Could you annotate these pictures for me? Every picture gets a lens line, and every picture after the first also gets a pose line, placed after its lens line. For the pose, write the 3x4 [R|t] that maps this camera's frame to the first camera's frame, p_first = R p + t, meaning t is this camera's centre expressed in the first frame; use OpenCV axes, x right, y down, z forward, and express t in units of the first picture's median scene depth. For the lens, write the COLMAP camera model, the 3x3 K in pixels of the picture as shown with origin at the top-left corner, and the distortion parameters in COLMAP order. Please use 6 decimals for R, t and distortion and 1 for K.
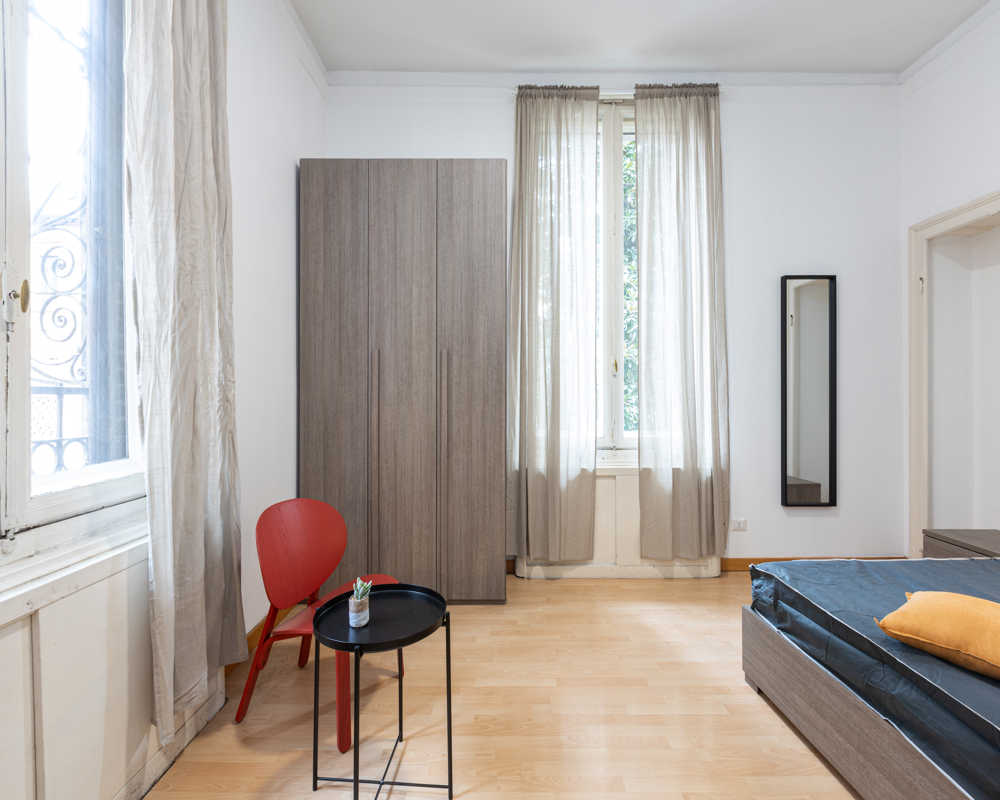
lens RADIAL K [[449.9, 0, 509.7], [0, 449.9, 400.1], [0, 0, 1]] dist [-0.000235, -0.000999]
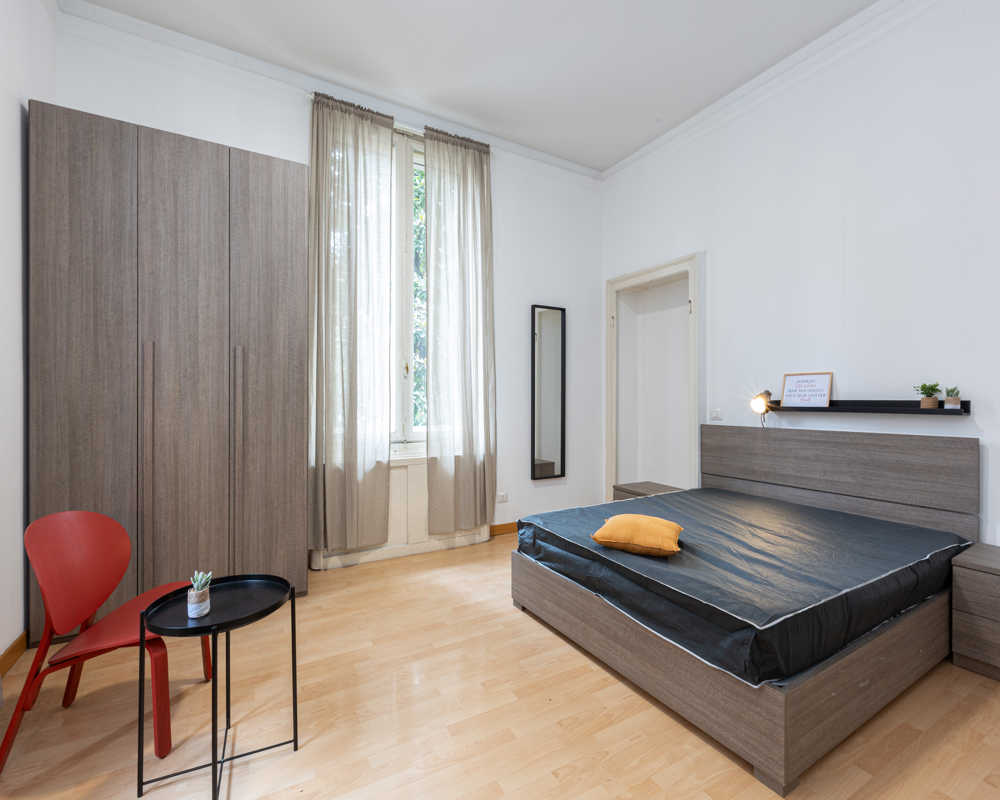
lens RADIAL K [[449.9, 0, 500.1], [0, 449.9, 402.1], [0, 0, 1]] dist [-0.000235, -0.000999]
pose [[0.878867, -0.000472, 0.477066, -0.111634], [-0.002755, 0.999978, 0.006064, 0.000371], [-0.477058, -0.006643, 0.878846, -0.120160]]
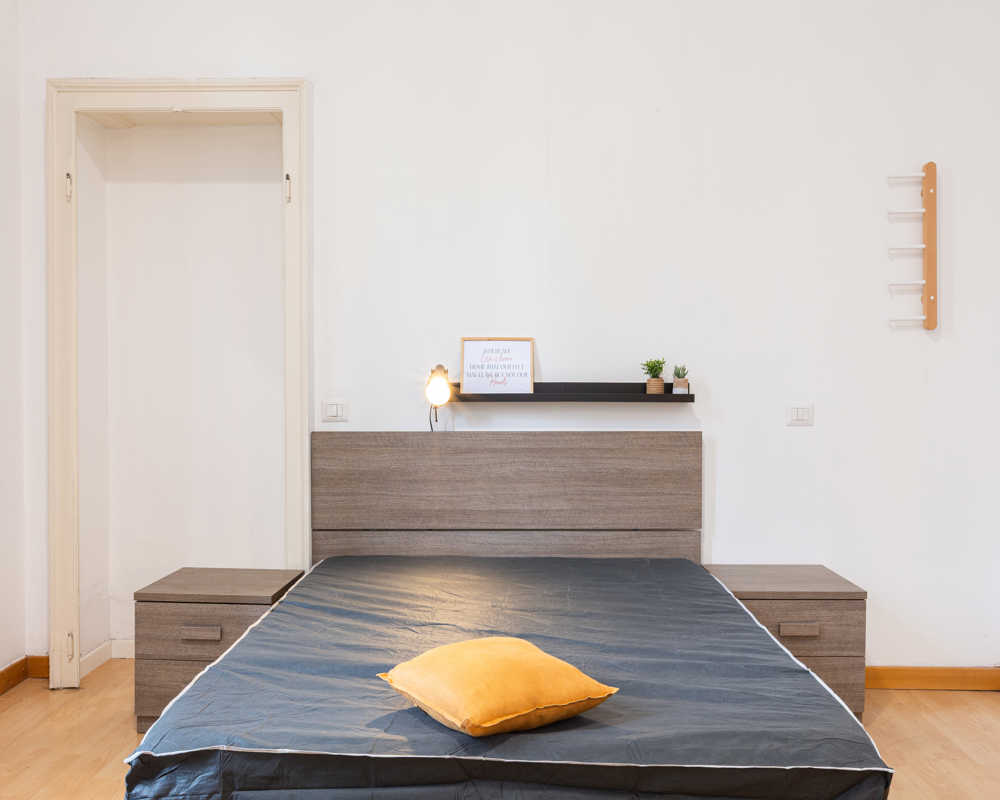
lens RADIAL K [[859.8, 0, 493.9], [0, 859.8, 399.1], [0, 0, 1]] dist [-0.009242, -0.010277]
pose [[0.051253, -0.020635, 0.998473, -0.187989], [-0.001852, 0.999783, 0.020757, -0.001613], [-0.998684, -0.002913, 0.051203, 0.405665]]
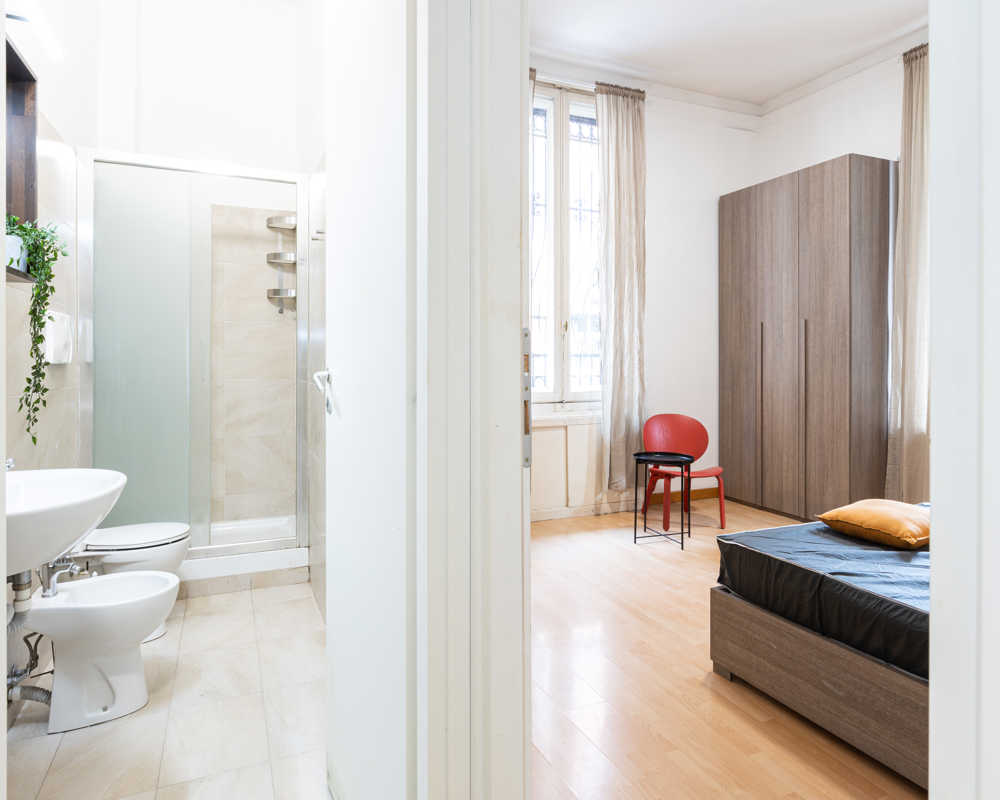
lens RADIAL K [[599.8, 0, 488.4], [0, 599.8, 362.1], [0, 0, 1]] dist [-0.001674, -0.003168]
pose [[0.380268, 0.005142, -0.924862, 1.071830], [-0.002008, 0.999987, 0.004734, 0.000052], [0.924874, 0.000056, 0.380273, -0.455795]]
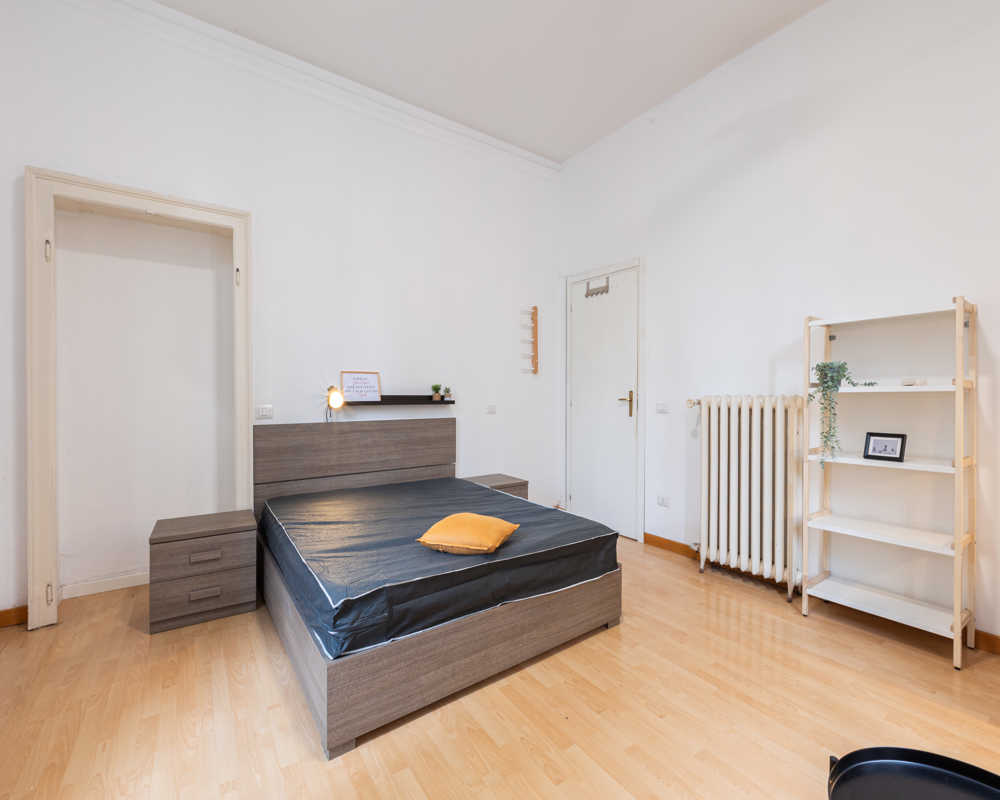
lens RADIAL K [[449.9, 0, 503.1], [0, 449.9, 398.2], [0, 0, 1]] dist [-0.000235, -0.000999]
pose [[-0.553823, -0.006751, 0.832607, -0.192779], [-0.000912, 0.999971, 0.007501, -0.001727], [-0.832634, 0.003395, -0.553814, 0.812584]]
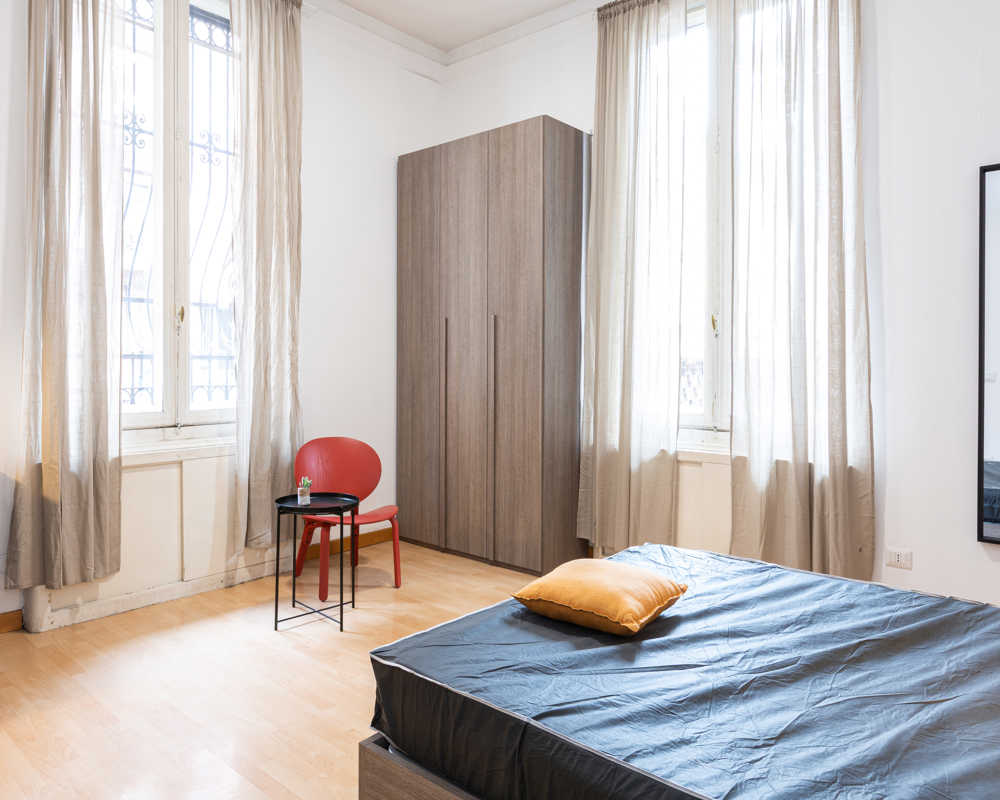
lens RADIAL K [[704.5, 0, 449.6], [0, 704.5, 367.6], [0, 0, 1]] dist [0.001511, 0.000422]
pose [[0.728991, 0.008662, -0.684468, 0.879676], [-0.007075, 0.999962, 0.005120, -0.001524], [0.684486, 0.001111, 0.729025, -0.235153]]
